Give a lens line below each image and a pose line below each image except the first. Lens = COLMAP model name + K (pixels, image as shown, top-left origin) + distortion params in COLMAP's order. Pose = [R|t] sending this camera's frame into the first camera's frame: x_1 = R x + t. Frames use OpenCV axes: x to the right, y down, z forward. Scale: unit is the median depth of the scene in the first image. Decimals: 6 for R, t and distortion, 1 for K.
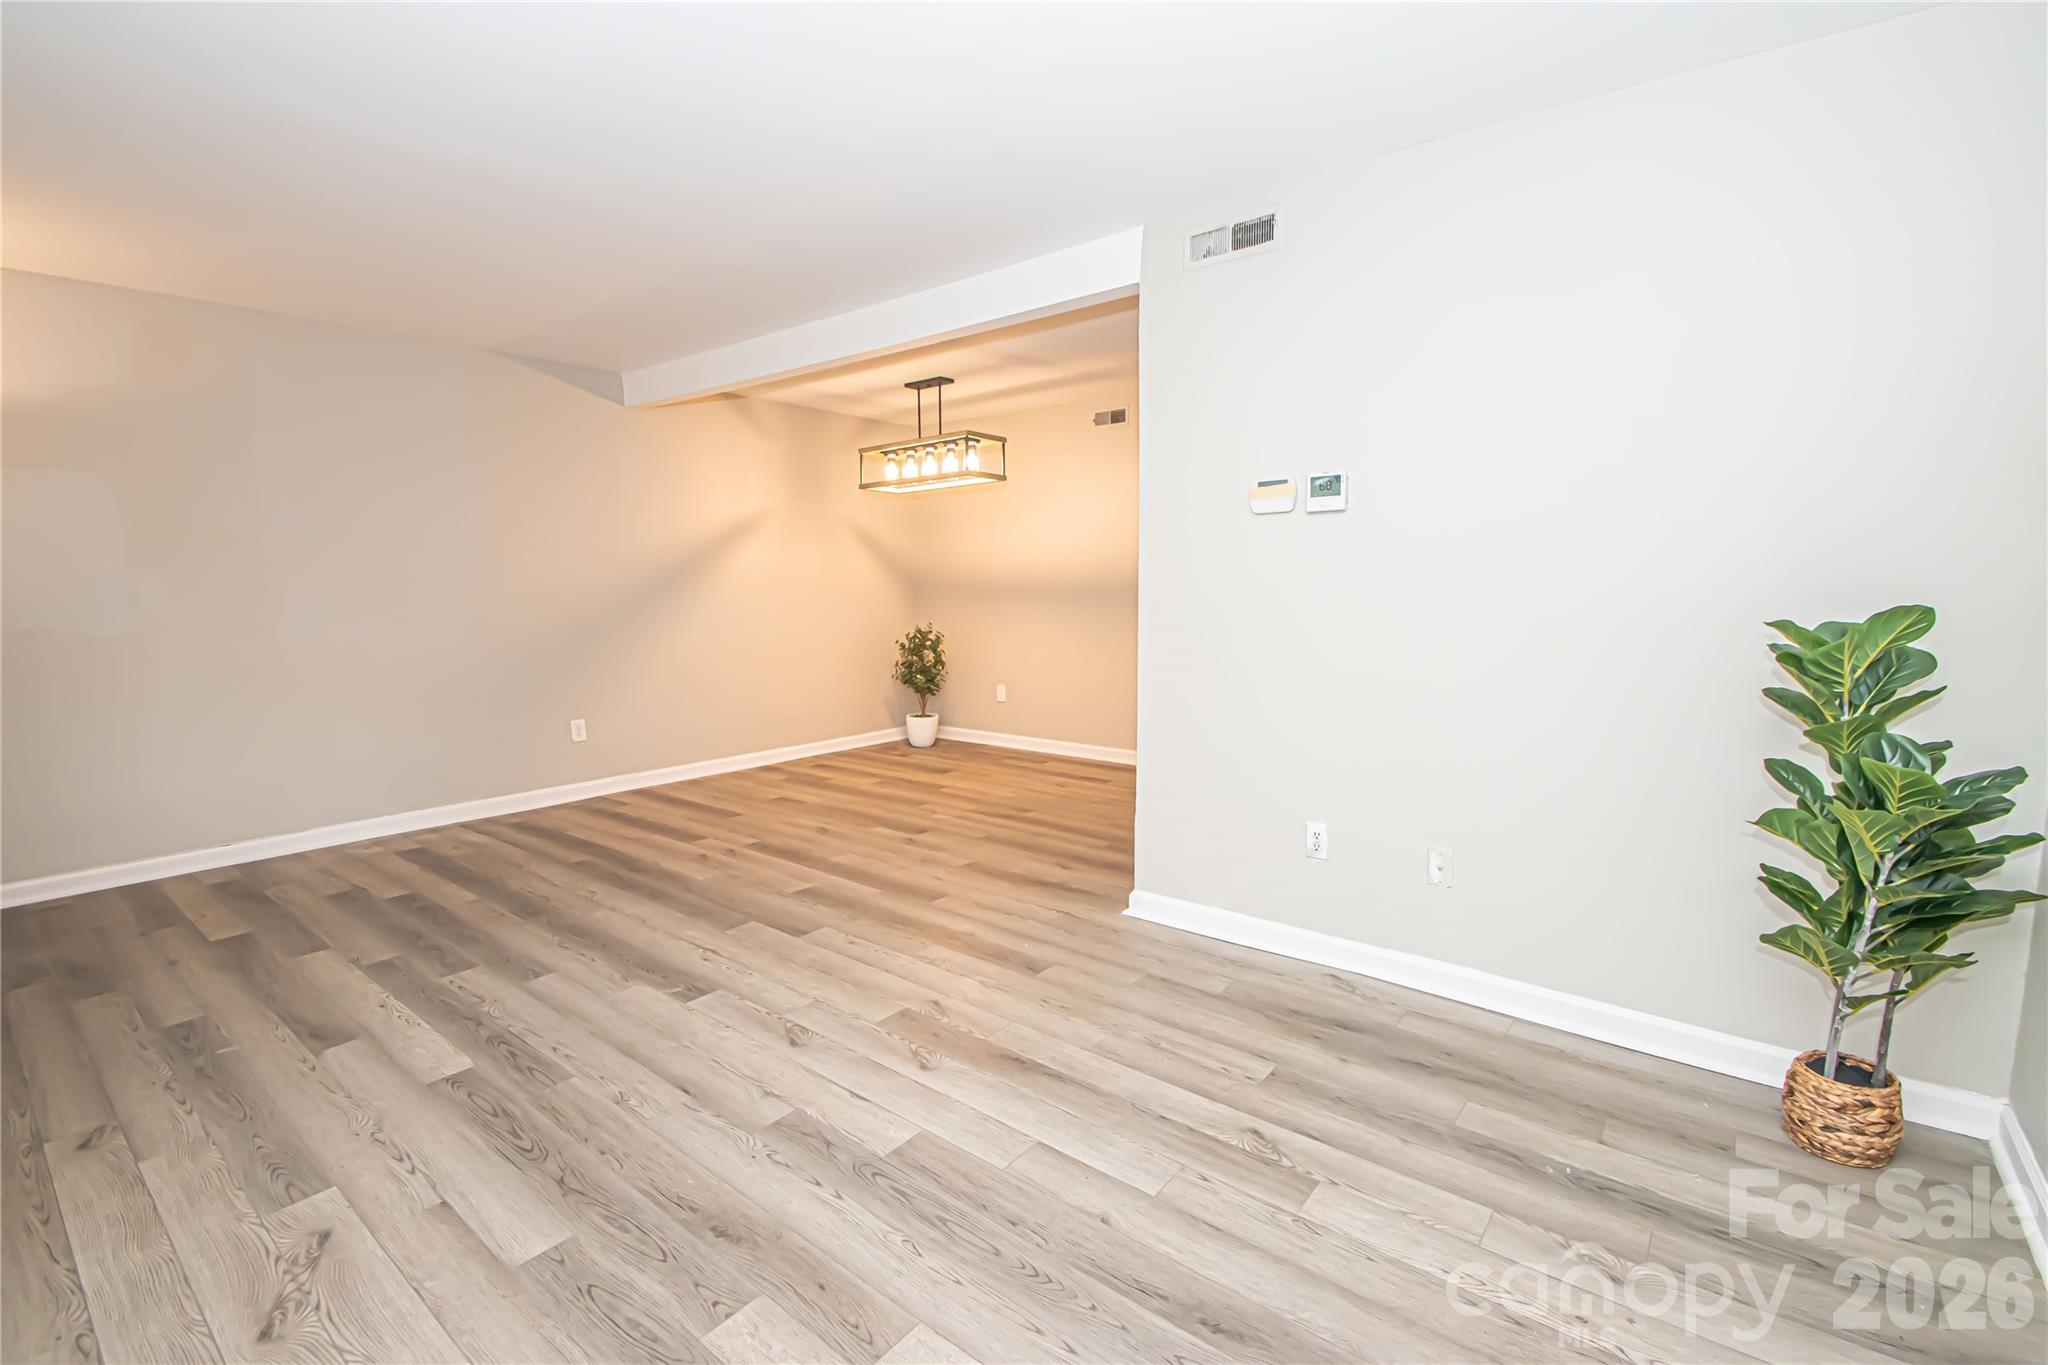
lens RADIAL K [[949.9, 0, 1017.0], [0, 949.9, 714.2], [0, 0, 1]] dist [-0.000828, -0.000111]
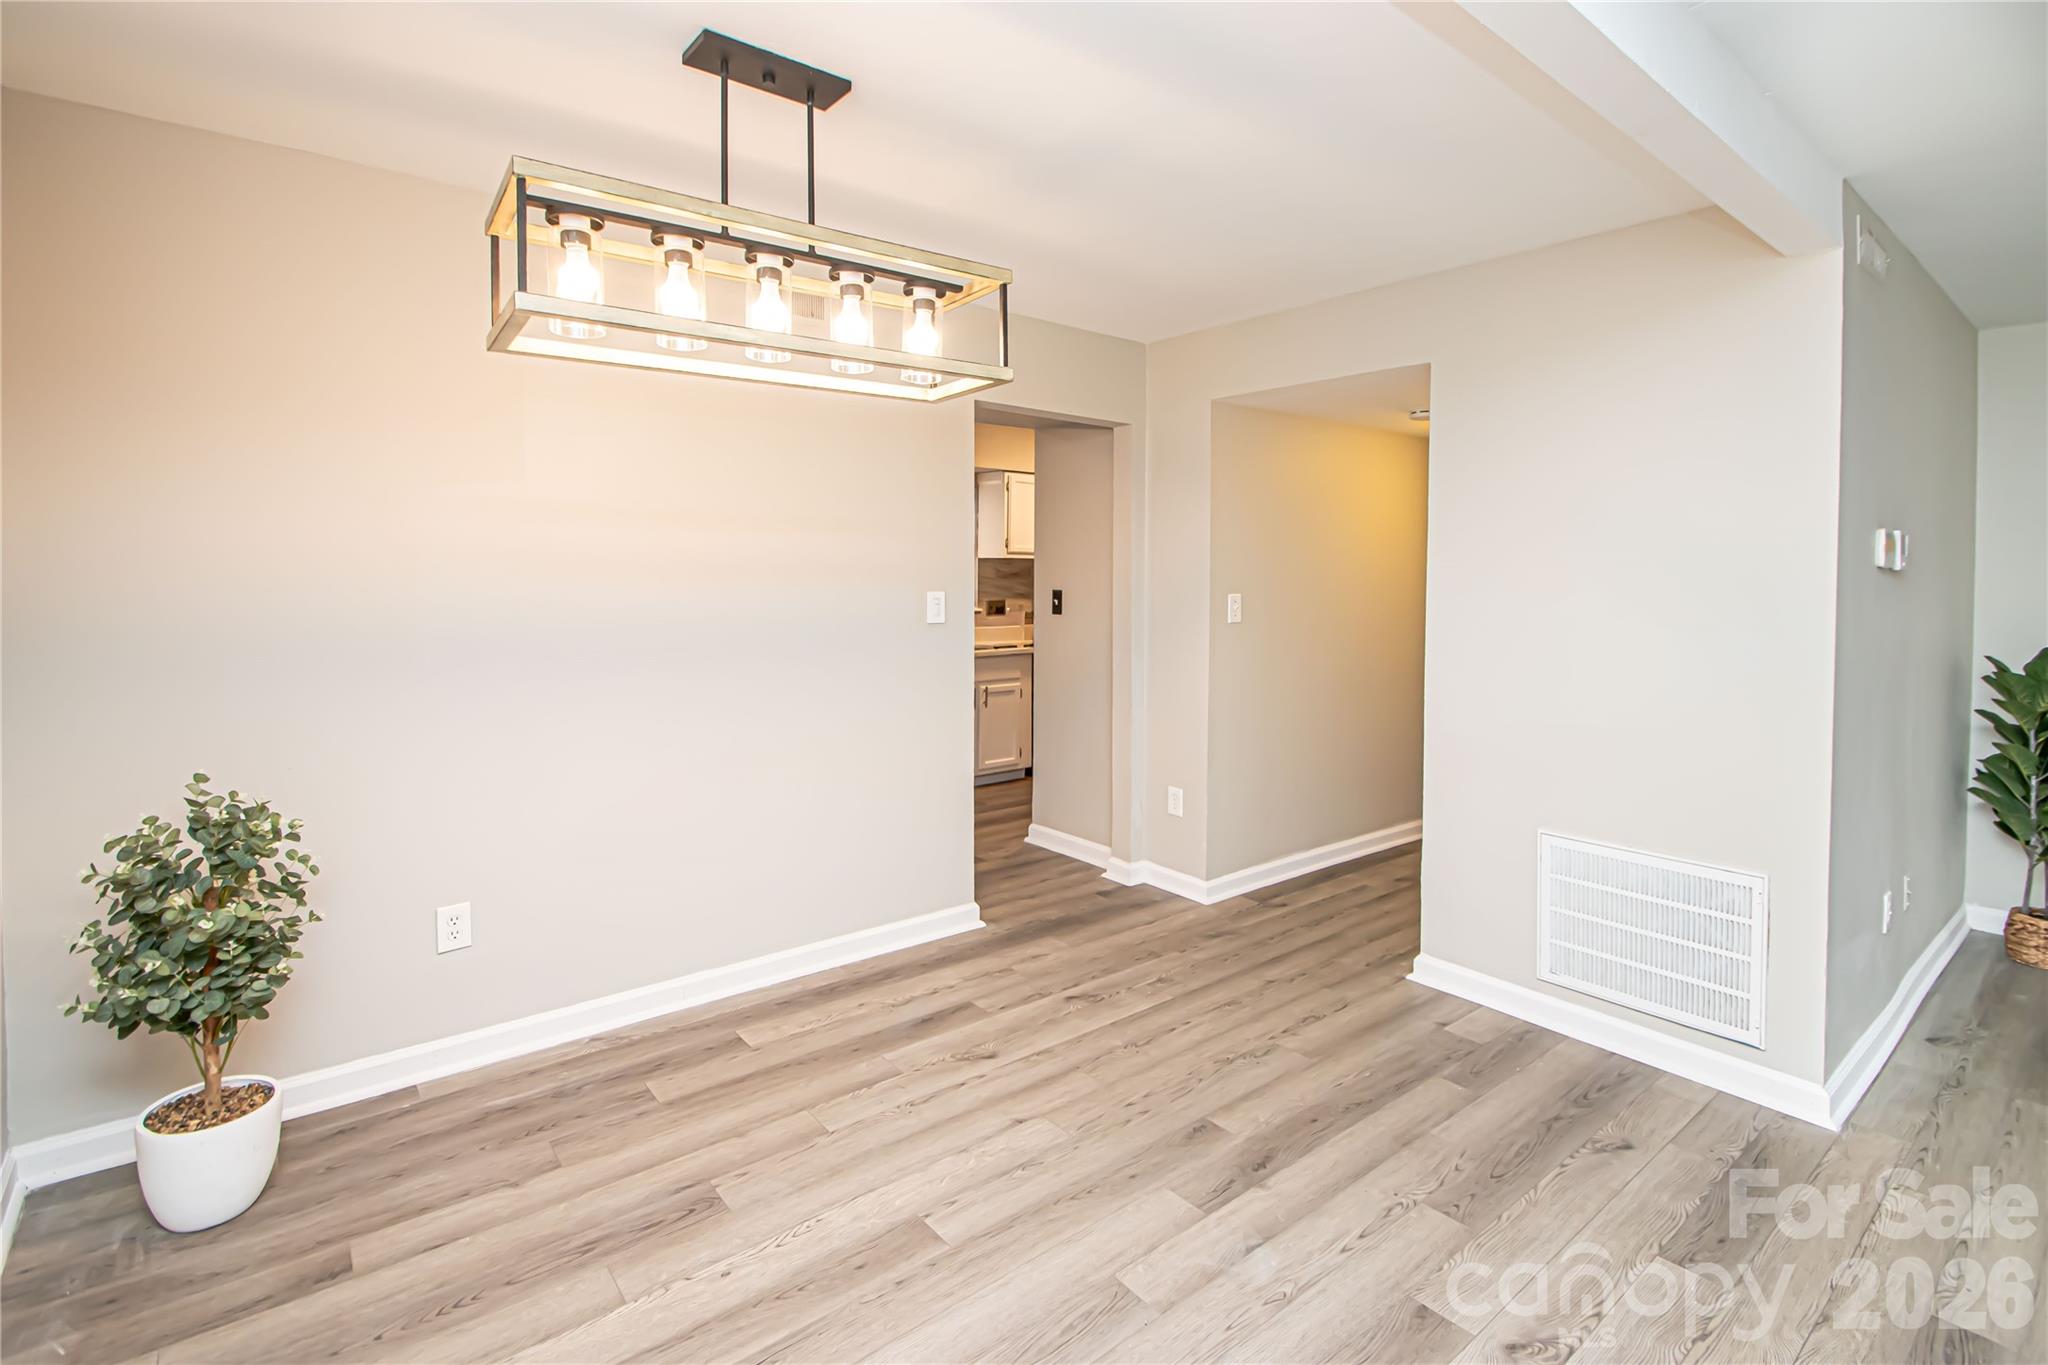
lens RADIAL K [[956.0, 0, 1028.0], [0, 956.0, 587.7], [0, 0, 1]] dist [0.013117, -0.013760]
pose [[0.187826, -0.006965, 0.982178, -0.615565], [0.122495, 0.992334, -0.016389, -0.218135], [-0.974534, 0.123390, 0.187239, 1.279836]]
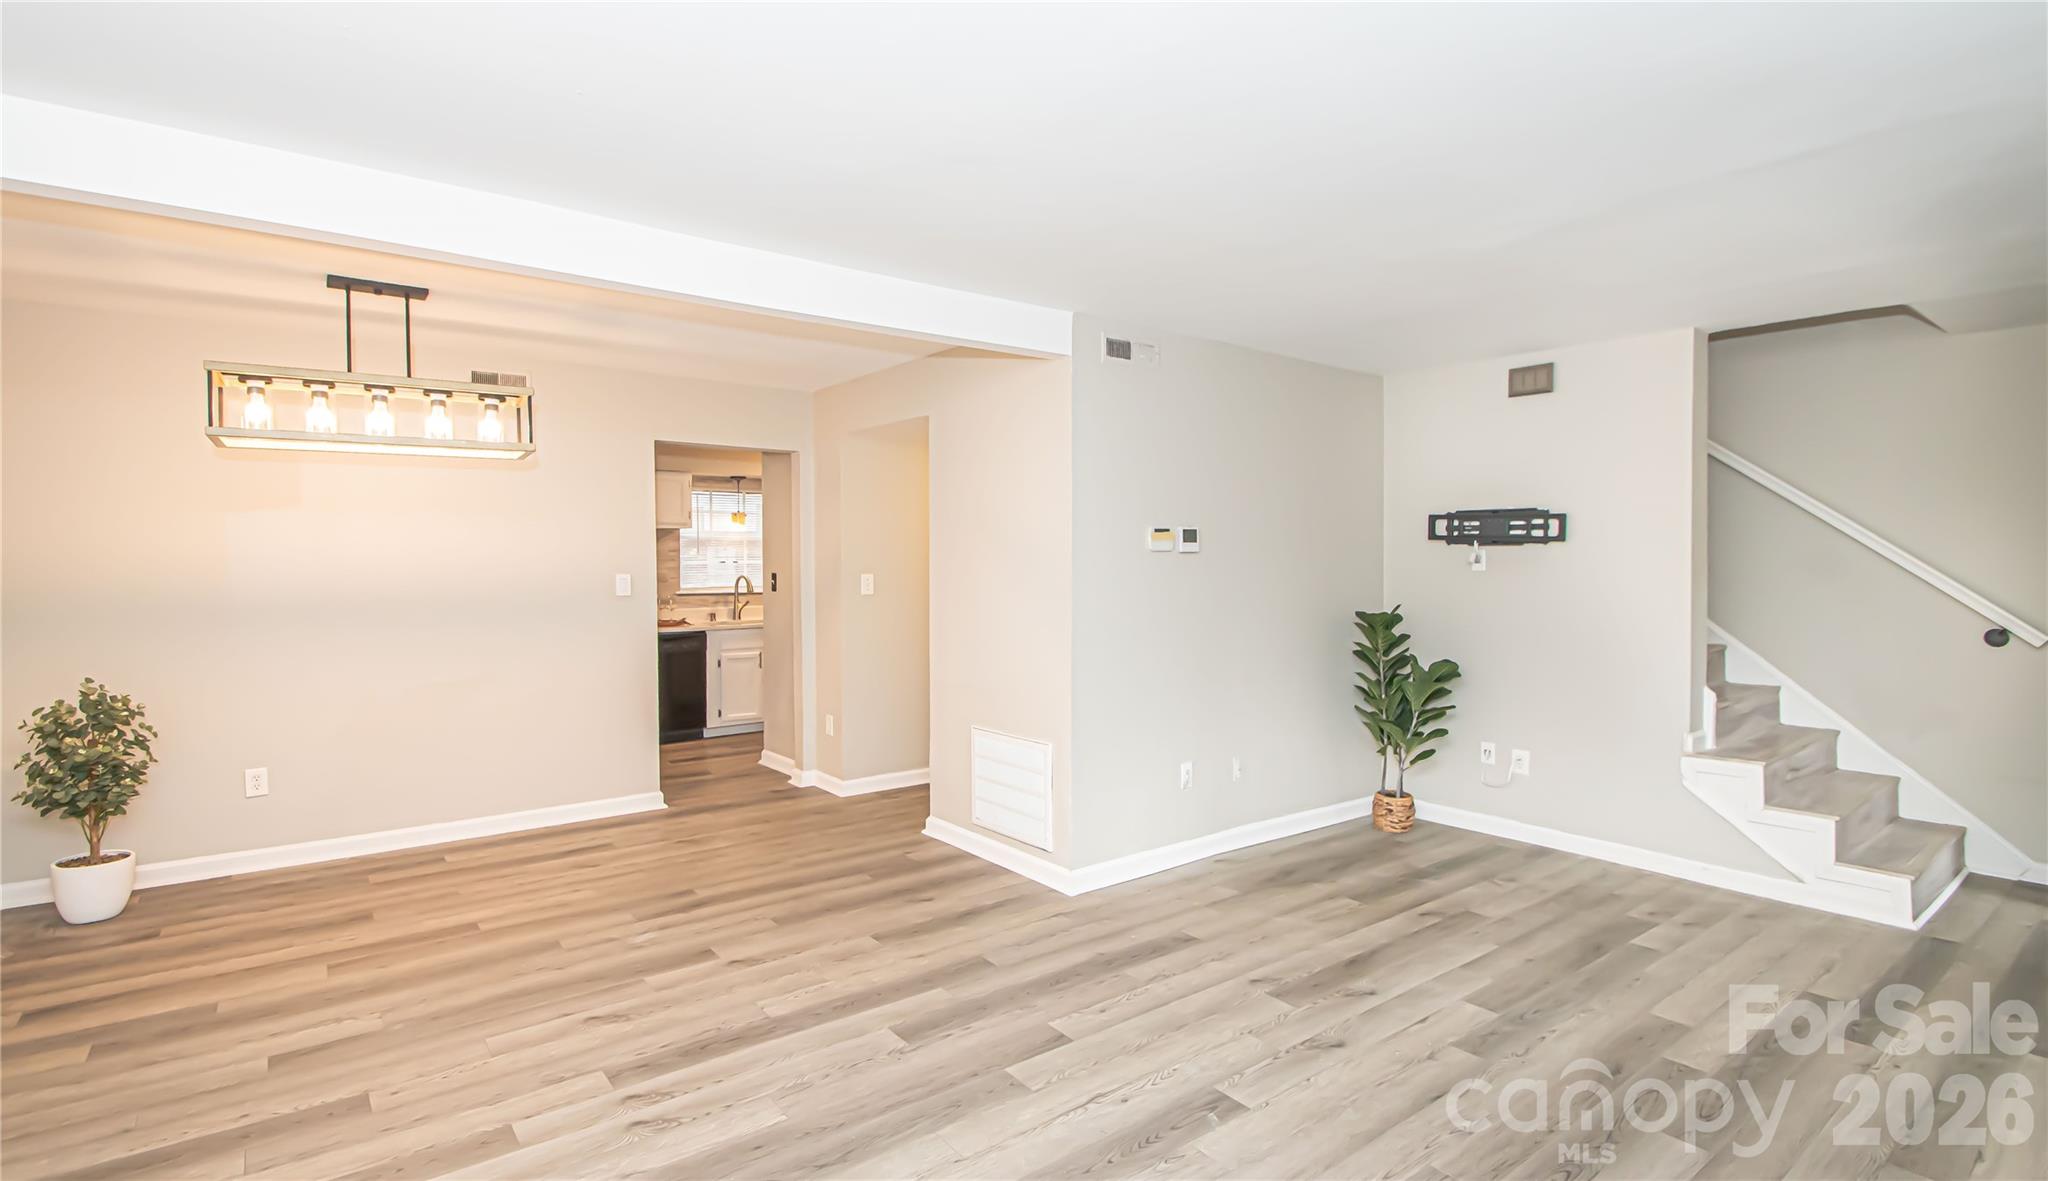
lens RADIAL K [[961.3, 0, 1019.5], [0, 961.3, 572.4], [0, 0, 1]] dist [0.016632, -0.018644]
pose [[0.213391, -0.006362, 0.976946, -0.925253], [0.132376, 0.990945, -0.022461, -0.137744], [-0.967957, 0.134118, 0.212301, 0.708085]]
